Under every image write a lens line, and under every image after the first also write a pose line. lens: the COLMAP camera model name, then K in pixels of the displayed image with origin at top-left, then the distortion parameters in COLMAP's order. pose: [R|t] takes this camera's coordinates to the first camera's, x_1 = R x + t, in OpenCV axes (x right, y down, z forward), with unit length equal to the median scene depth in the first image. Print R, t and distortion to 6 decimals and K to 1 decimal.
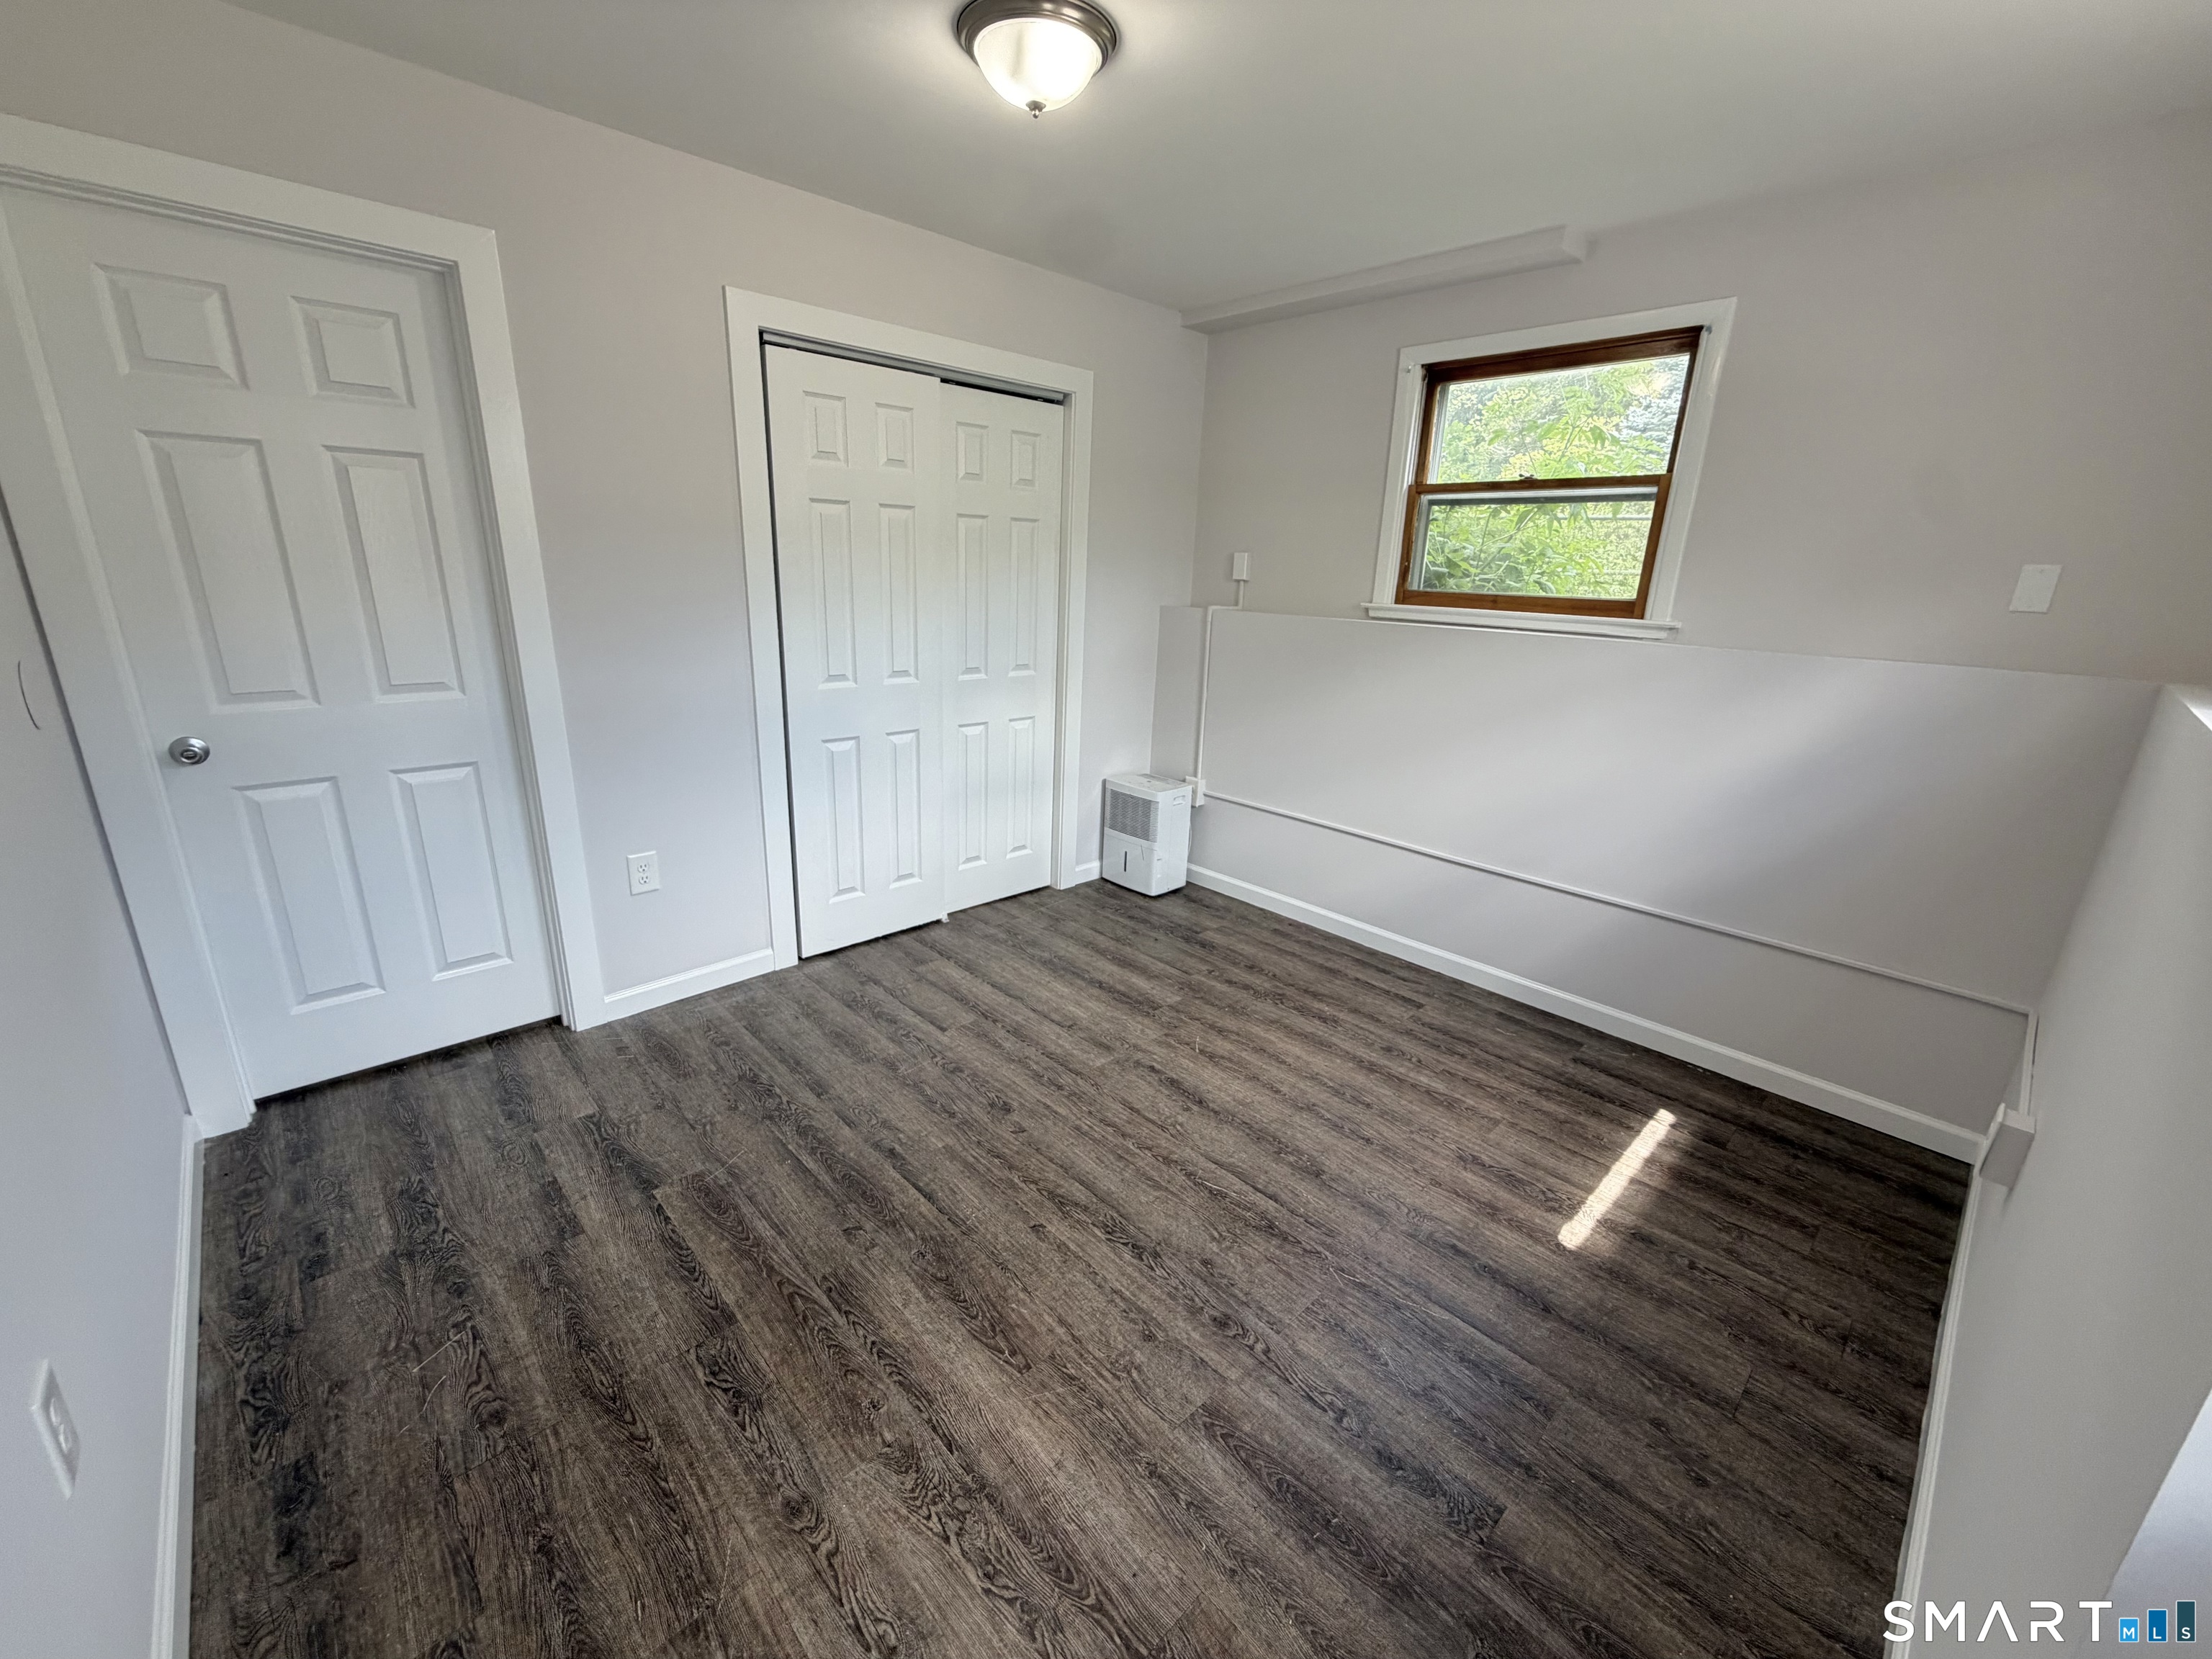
lens RADIAL K [[880.6, 0, 1106.1], [0, 880.6, 826.3], [0, 0, 1]] dist [0.000476, 0.000240]
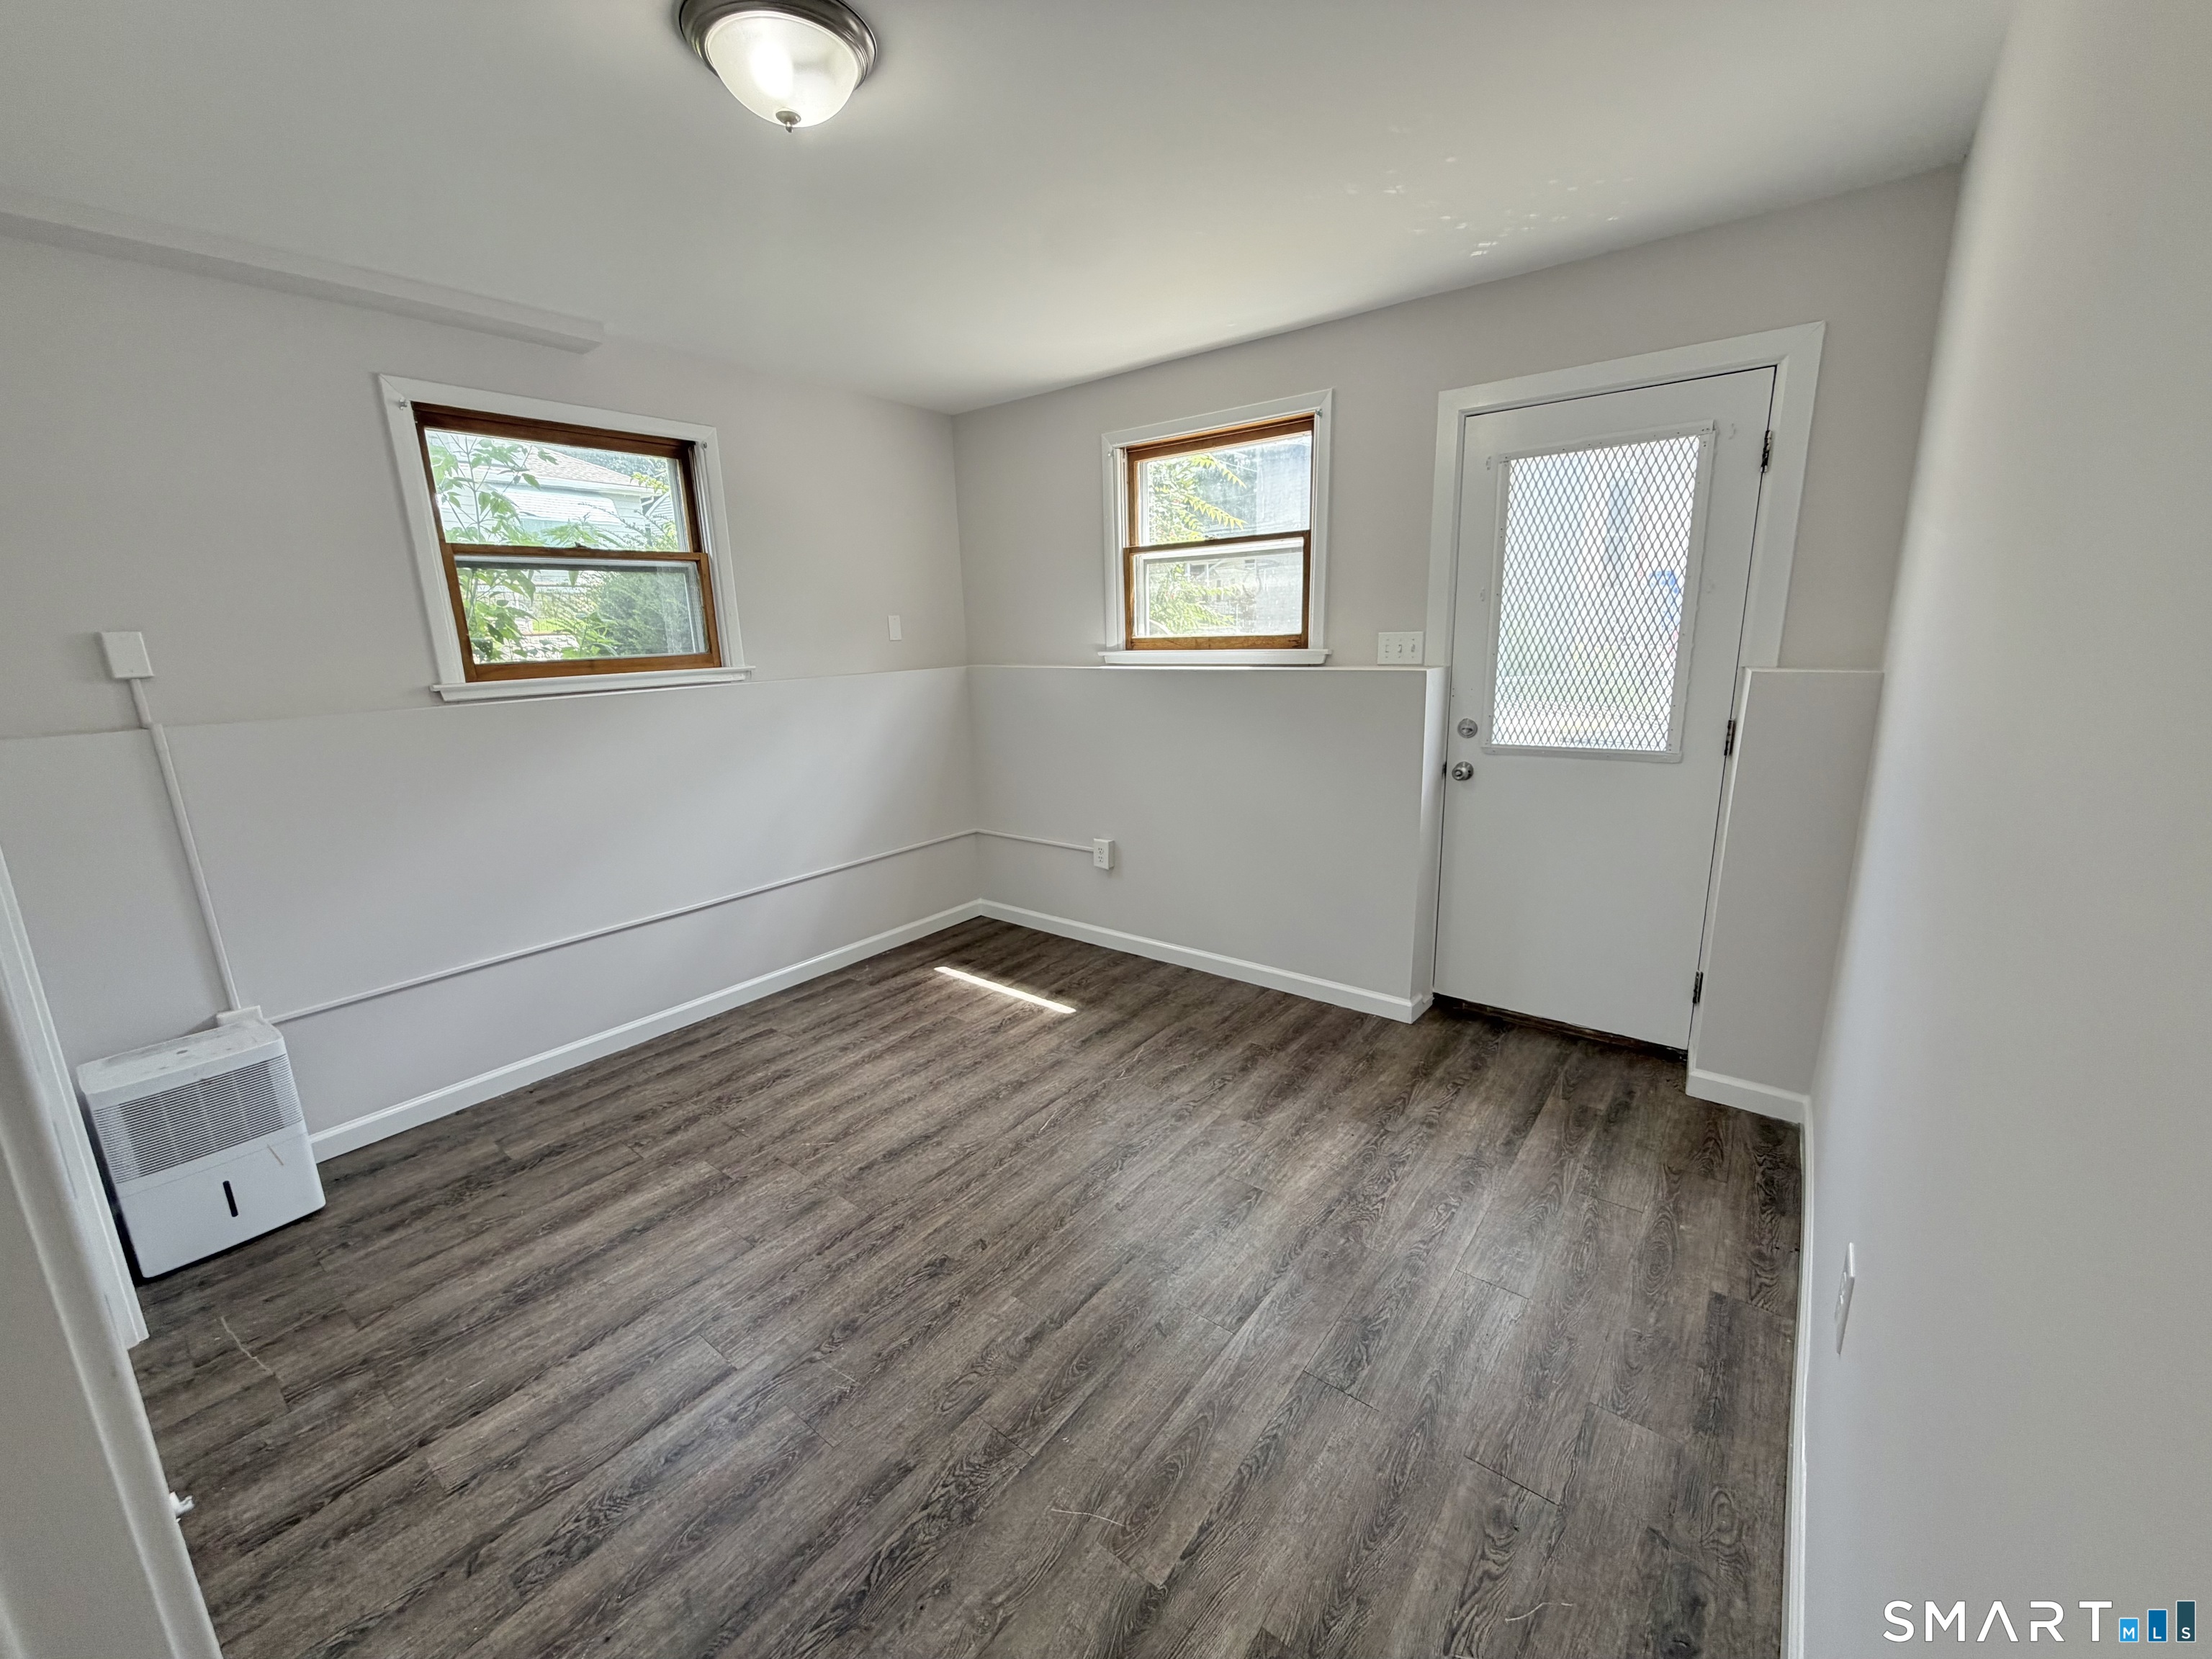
lens RADIAL K [[880.6, 0, 1098.4], [0, 880.6, 827.5], [0, 0, 1]] dist [0.000476, 0.000240]
pose [[-0.136659, -0.254105, 0.957473, -0.770042], [0.306665, 0.908210, 0.284801, -0.238043], [-0.941956, 0.332544, -0.046190, 0.681778]]
